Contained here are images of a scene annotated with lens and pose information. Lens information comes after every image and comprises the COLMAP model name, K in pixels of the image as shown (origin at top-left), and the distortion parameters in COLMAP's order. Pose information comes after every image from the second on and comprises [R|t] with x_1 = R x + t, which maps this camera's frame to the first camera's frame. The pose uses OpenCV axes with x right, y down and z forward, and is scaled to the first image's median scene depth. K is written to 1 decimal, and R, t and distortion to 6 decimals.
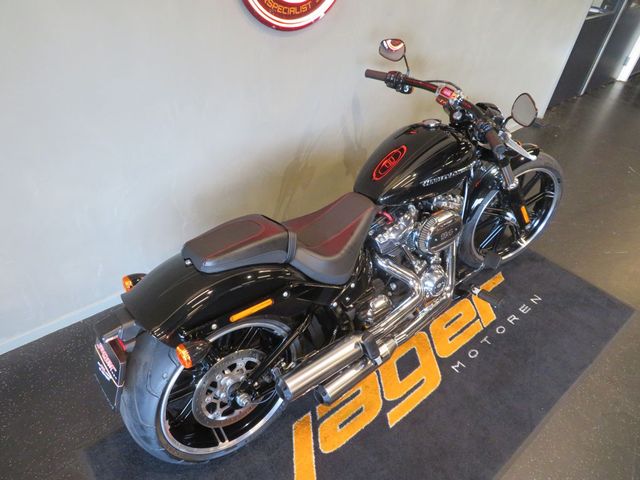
lens RADIAL K [[460.1, 0, 320.0], [0, 460.1, 240.0], [0, 0, 1]] dist [-0.012009, 0.003217]
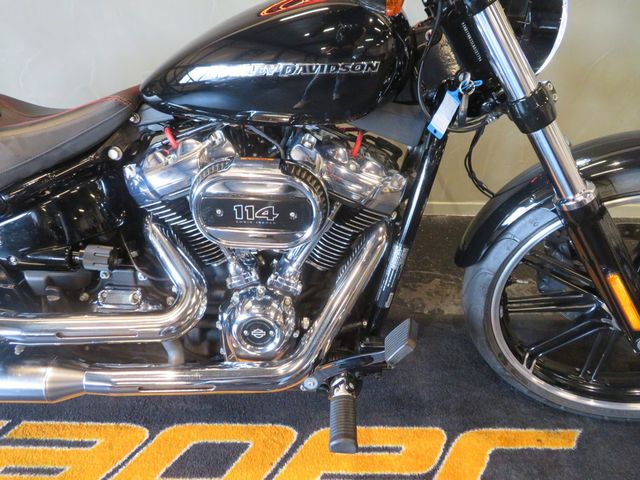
lens RADIAL K [[460.1, 0, 320.0], [0, 460.1, 240.0], [0, 0, 1]] dist [-0.012009, 0.003217]
pose [[0.753892, 0.324075, -0.571509, 0.554344], [-0.375736, 0.926254, 0.029592, -0.024875], [0.538953, 0.192427, 0.820062, 0.663965]]
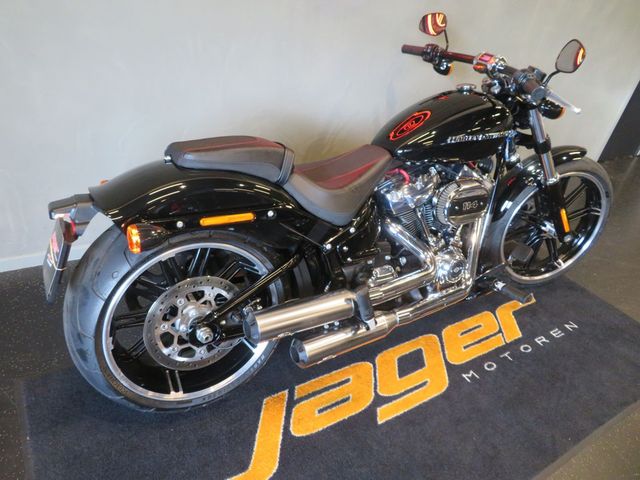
lens RADIAL K [[460.1, 0, 320.0], [0, 460.1, 240.0], [0, 0, 1]] dist [-0.012009, 0.003217]
pose [[0.987315, 0.131842, -0.088474, 0.075834], [-0.143036, 0.980444, -0.135167, 0.204458], [0.068923, 0.146107, 0.986865, 0.117787]]
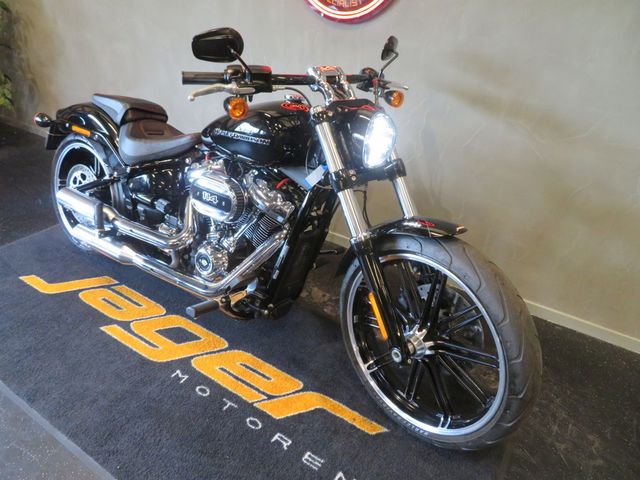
lens RADIAL K [[460.6, 0, 320.0], [0, 460.6, 240.0], [0, 0, 1]] dist [-0.003351, -0.000413]
pose [[0.281667, 0.399834, -0.872236, 1.100256], [-0.629941, 0.762753, 0.146223, -0.206953], [0.723766, 0.508272, 0.466715, 0.753120]]
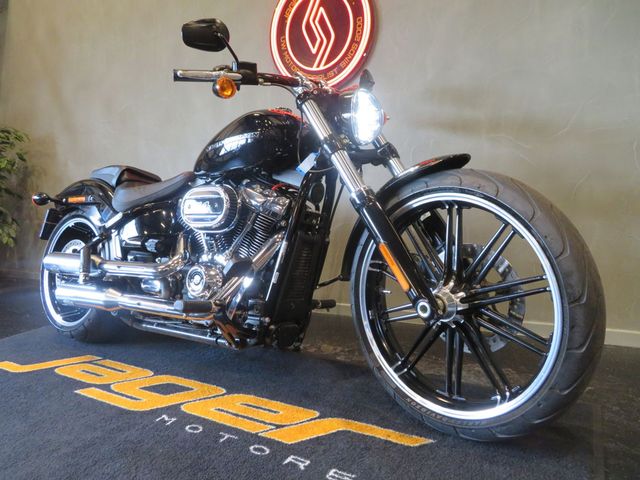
lens RADIAL K [[460.1, 0, 320.0], [0, 460.1, 240.0], [0, 0, 1]] dist [-0.012009, 0.003217]
pose [[0.300303, -0.007857, -0.953812, 1.108305], [-0.543916, 0.820043, -0.178004, 0.068753], [0.783565, 0.572248, 0.241987, 0.966353]]
